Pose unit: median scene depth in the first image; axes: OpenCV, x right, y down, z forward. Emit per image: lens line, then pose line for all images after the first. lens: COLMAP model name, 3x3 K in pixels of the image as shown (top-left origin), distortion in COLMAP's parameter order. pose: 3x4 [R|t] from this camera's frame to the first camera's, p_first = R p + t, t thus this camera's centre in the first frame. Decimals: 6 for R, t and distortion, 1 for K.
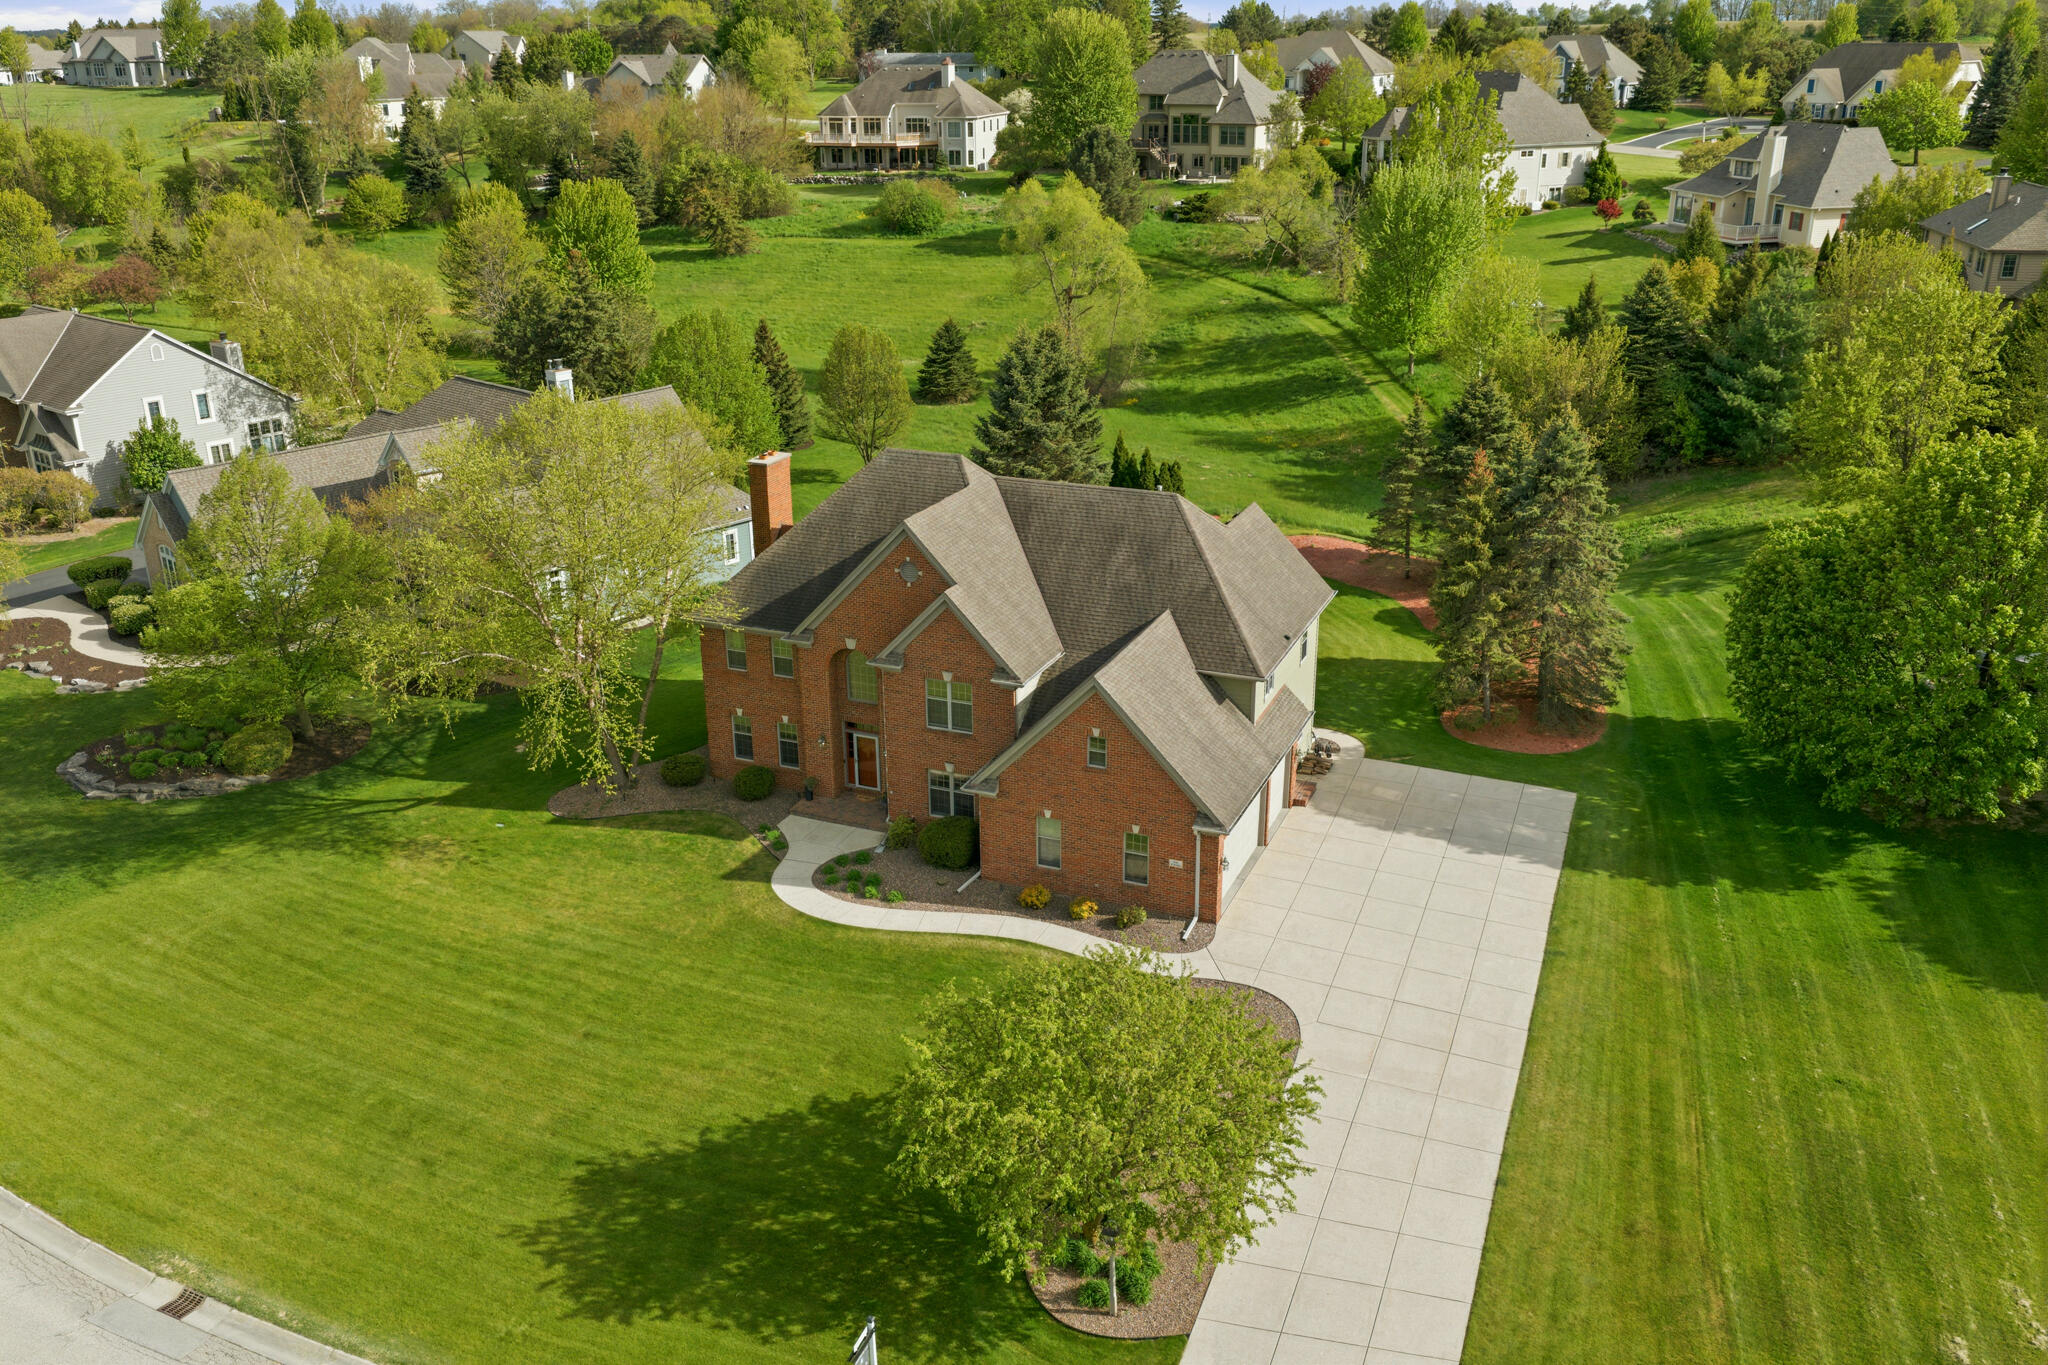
lens RADIAL K [[1689.4, 0, 1020.8], [0, 1689.4, 683.1], [0, 0, 1]] dist [0.006374, -0.017783]
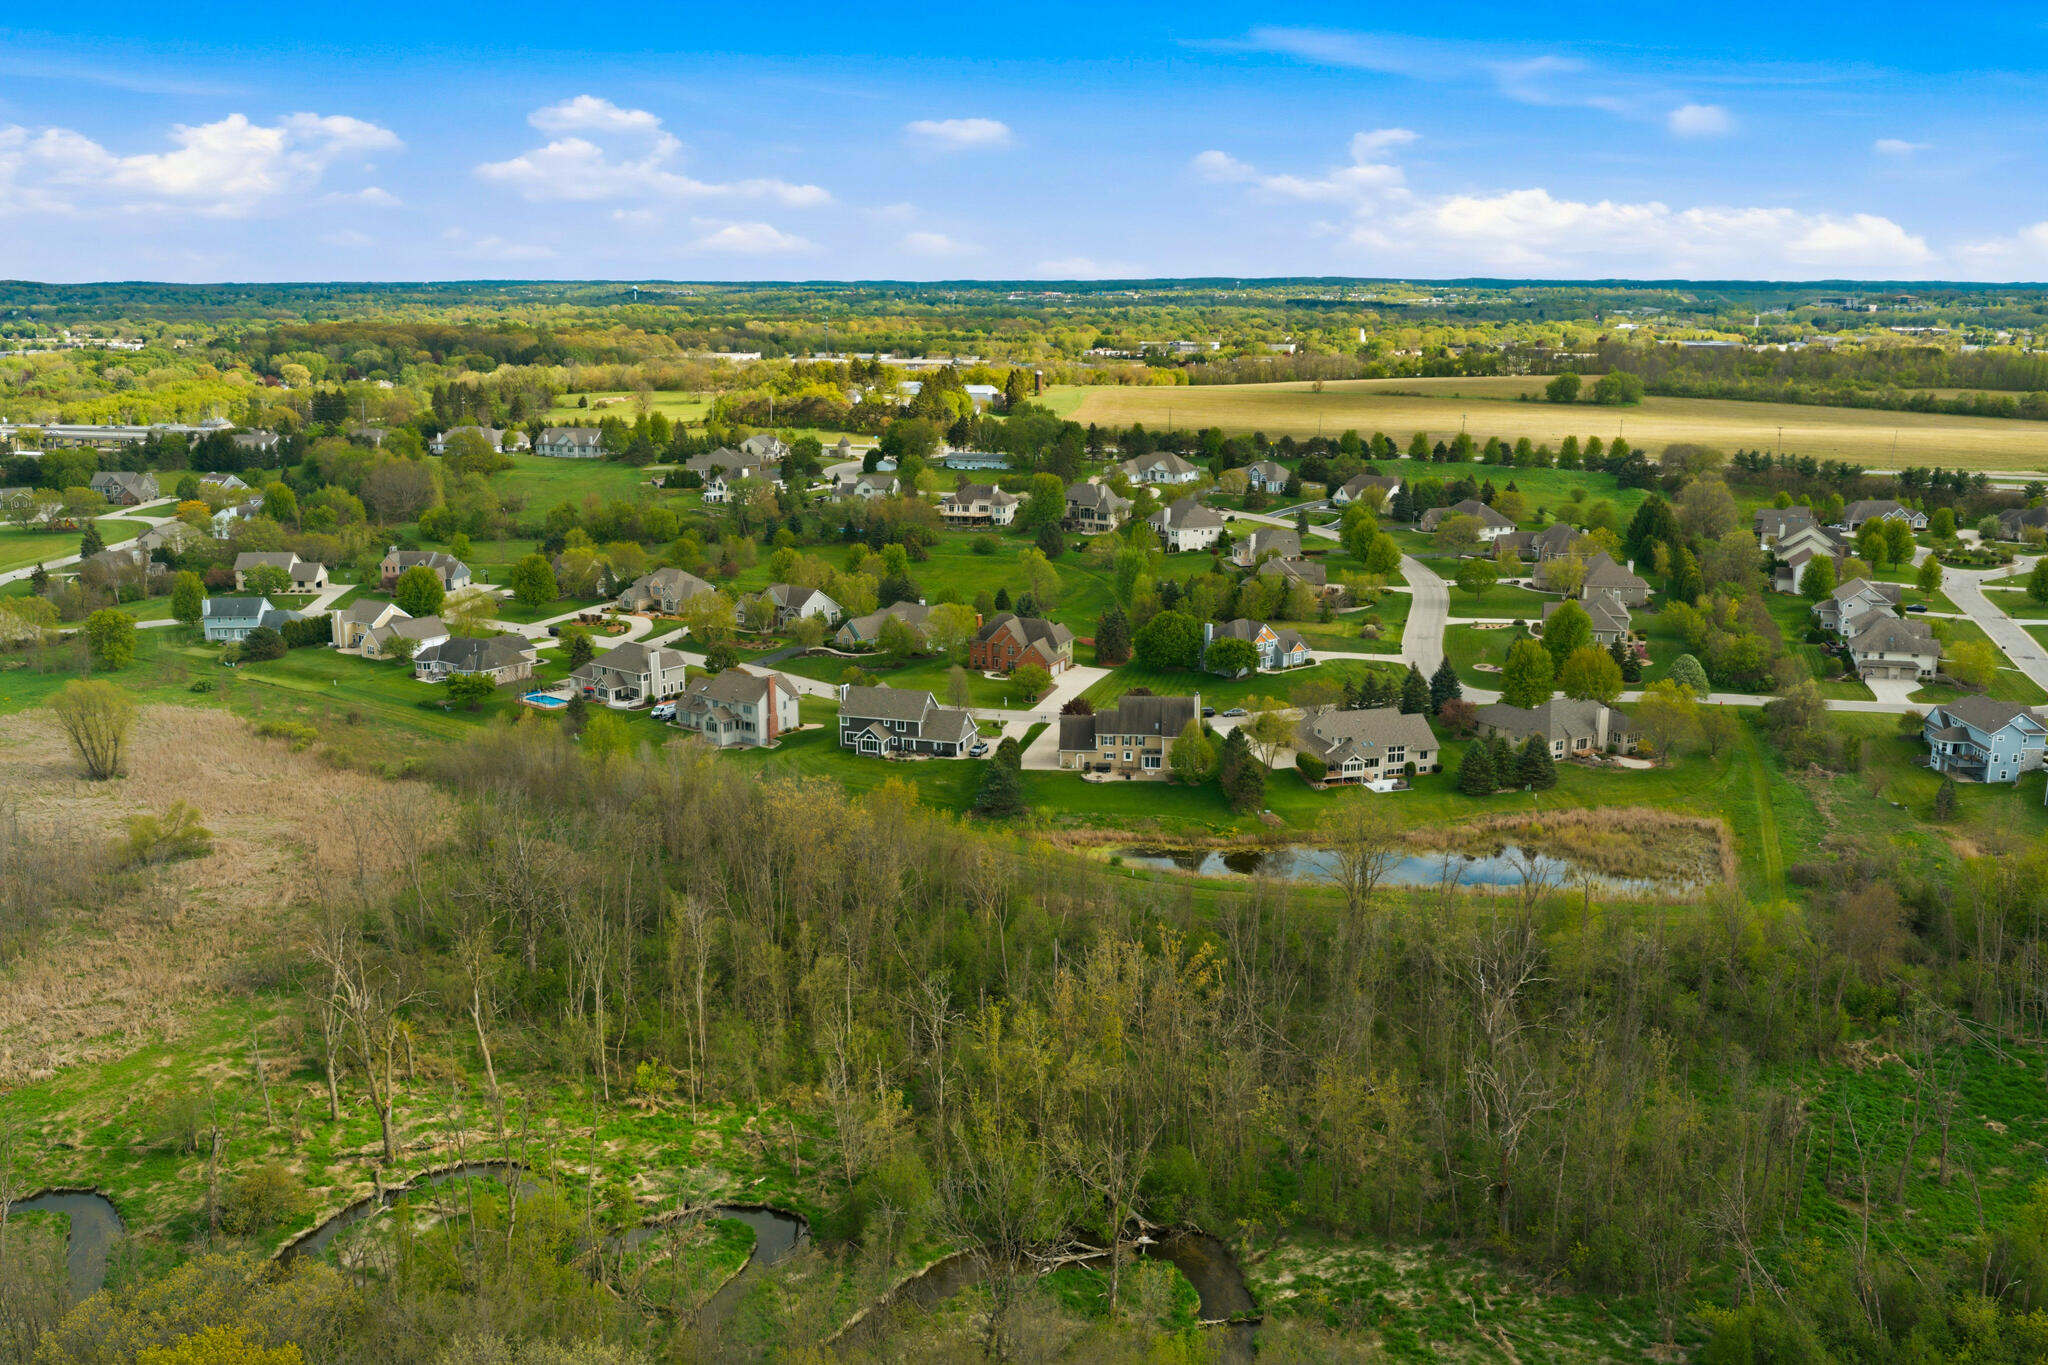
lens RADIAL K [[1689.4, 0, 1024.9], [0, 1689.4, 682.3], [0, 0, 1]] dist [0.006374, -0.017783]
pose [[0.999925, 0.012000, 0.002537, -0.000899], [-0.011535, 0.990347, -0.138128, 0.341837], [-0.004170, 0.138088, 0.990411, -1.797564]]
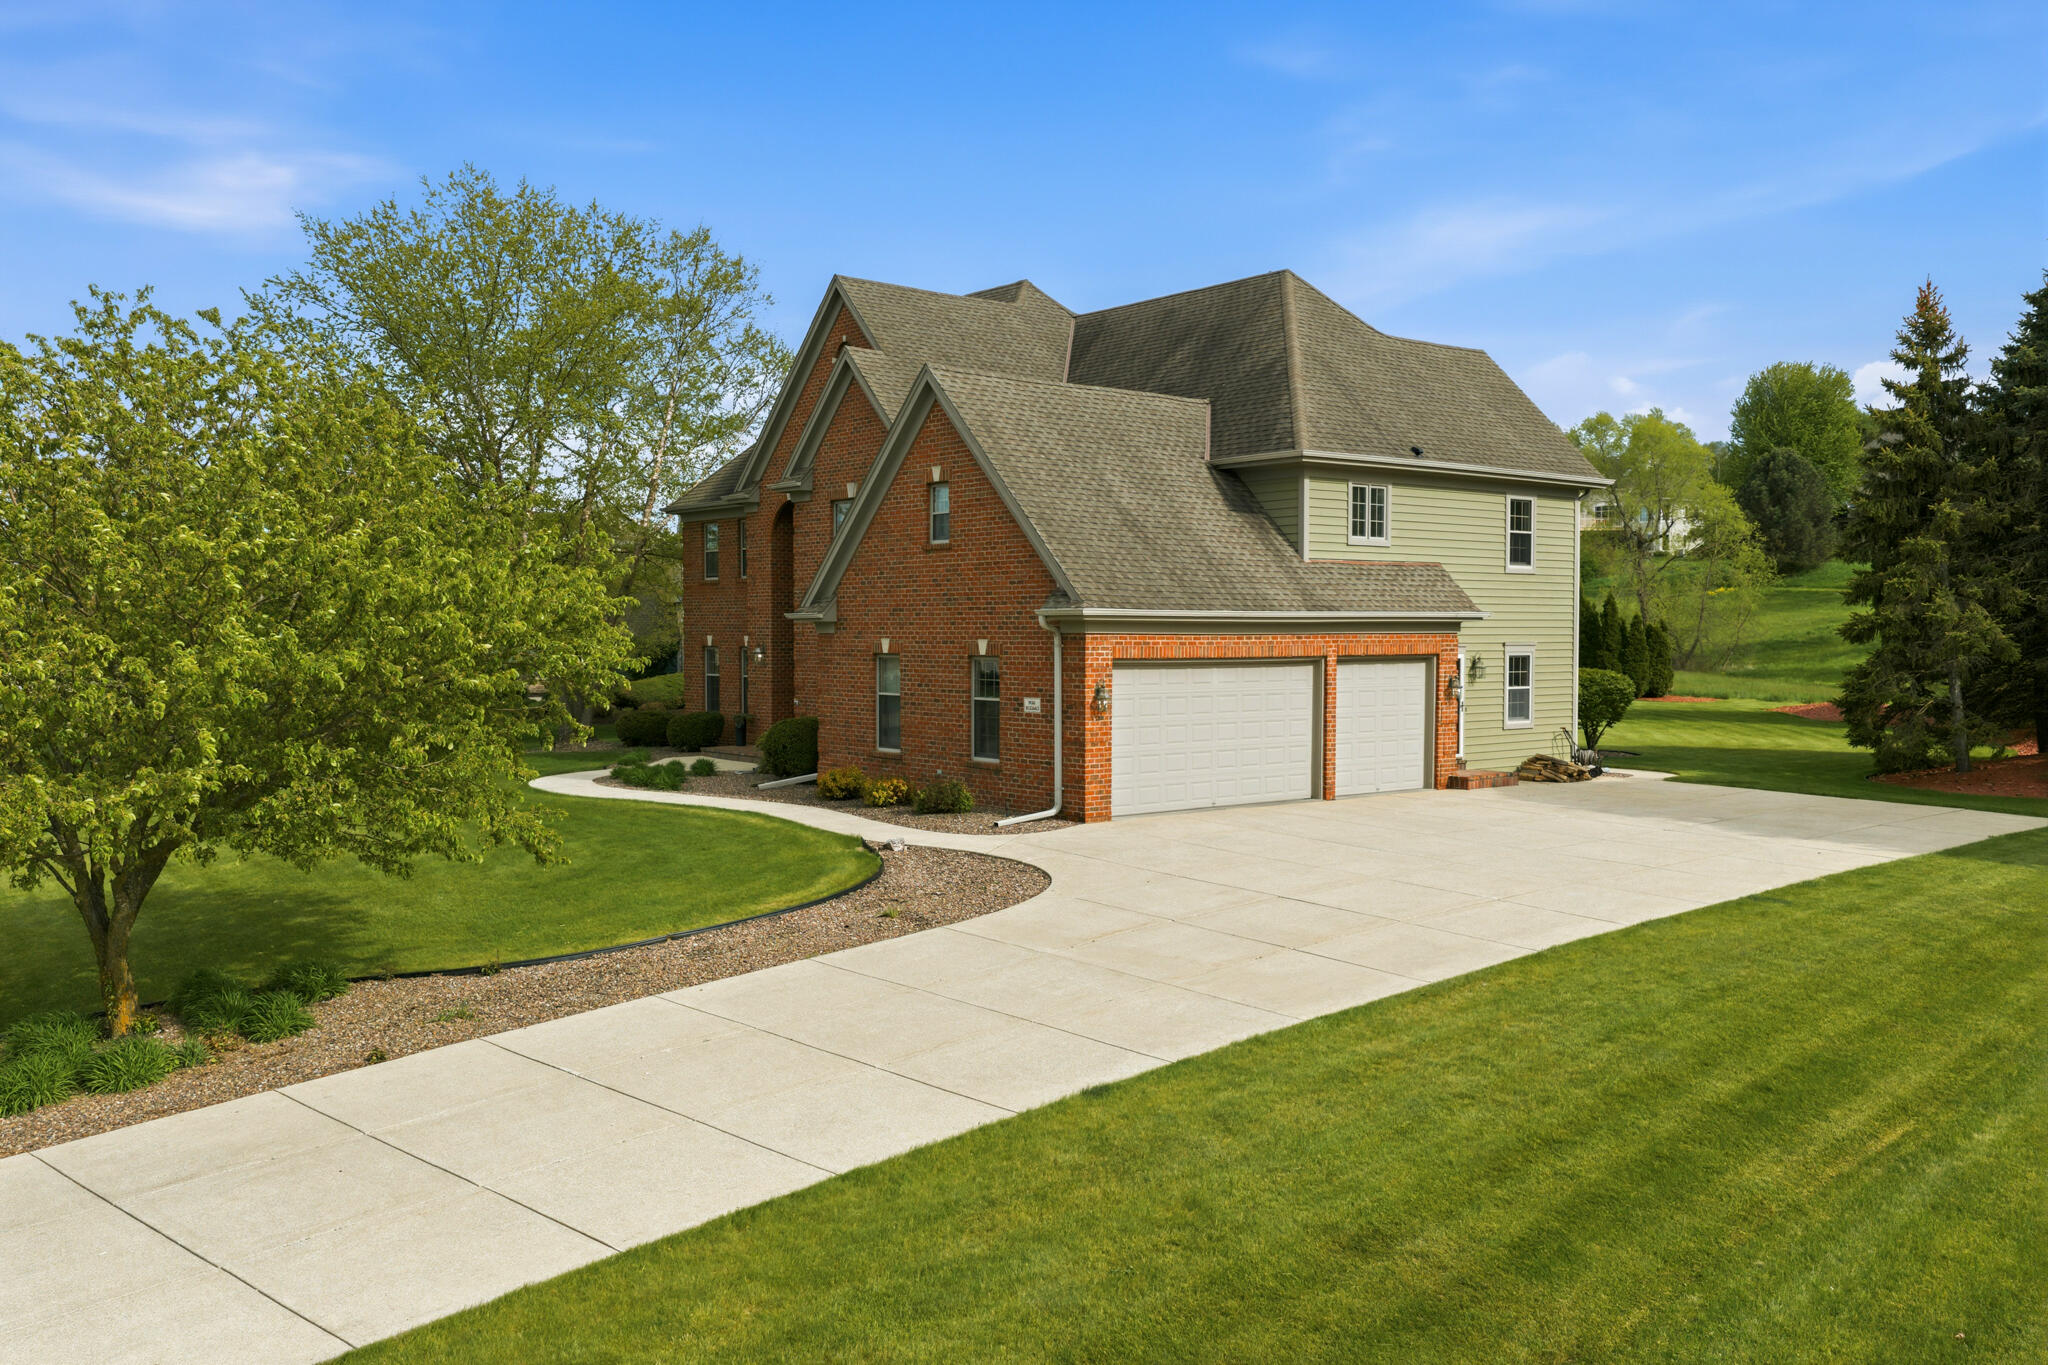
lens RADIAL K [[1689.4, 0, 1025.3], [0, 1689.4, 682.8], [0, 0, 1]] dist [0.006374, -0.017783]
pose [[0.888232, 0.026613, -0.458623, 0.103908], [-0.169673, 0.946739, -0.273674, 0.076521], [0.426913, 0.320901, 0.845439, 0.167354]]
